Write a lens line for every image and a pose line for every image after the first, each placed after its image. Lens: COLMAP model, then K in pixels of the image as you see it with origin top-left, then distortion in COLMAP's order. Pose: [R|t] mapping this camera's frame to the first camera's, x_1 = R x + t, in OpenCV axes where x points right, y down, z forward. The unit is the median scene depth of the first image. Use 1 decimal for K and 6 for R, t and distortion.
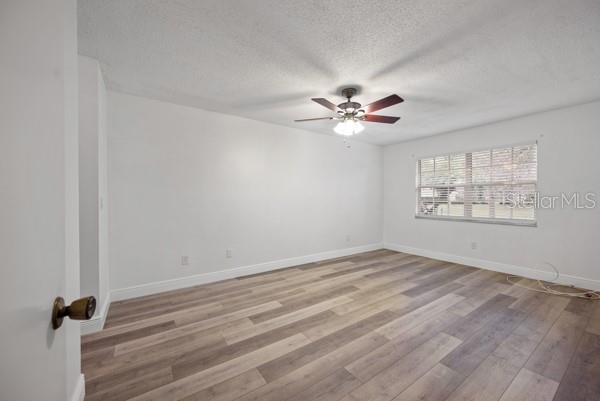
lens RADIAL K [[236.5, 0, 300.3], [0, 236.5, 200.1], [0, 0, 1]] dist [-0.003514, -0.000174]
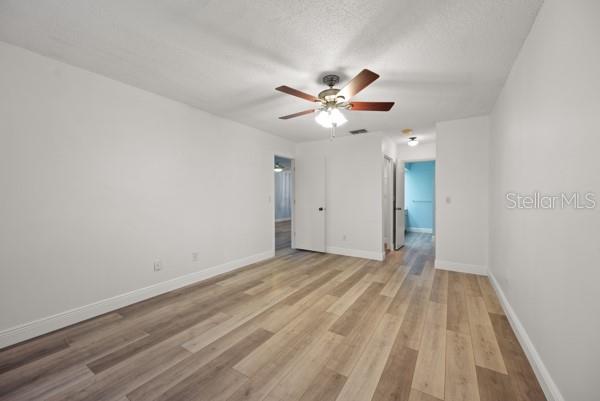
lens RADIAL K [[236.5, 0, 299.4], [0, 236.5, 199.0], [0, 0, 1]] dist [-0.003514, -0.000174]
pose [[-0.920670, 0.005181, -0.390308, 0.715228], [0.000817, 0.999935, 0.011347, -0.011794], [0.390341, 0.010128, -0.920615, 1.908473]]
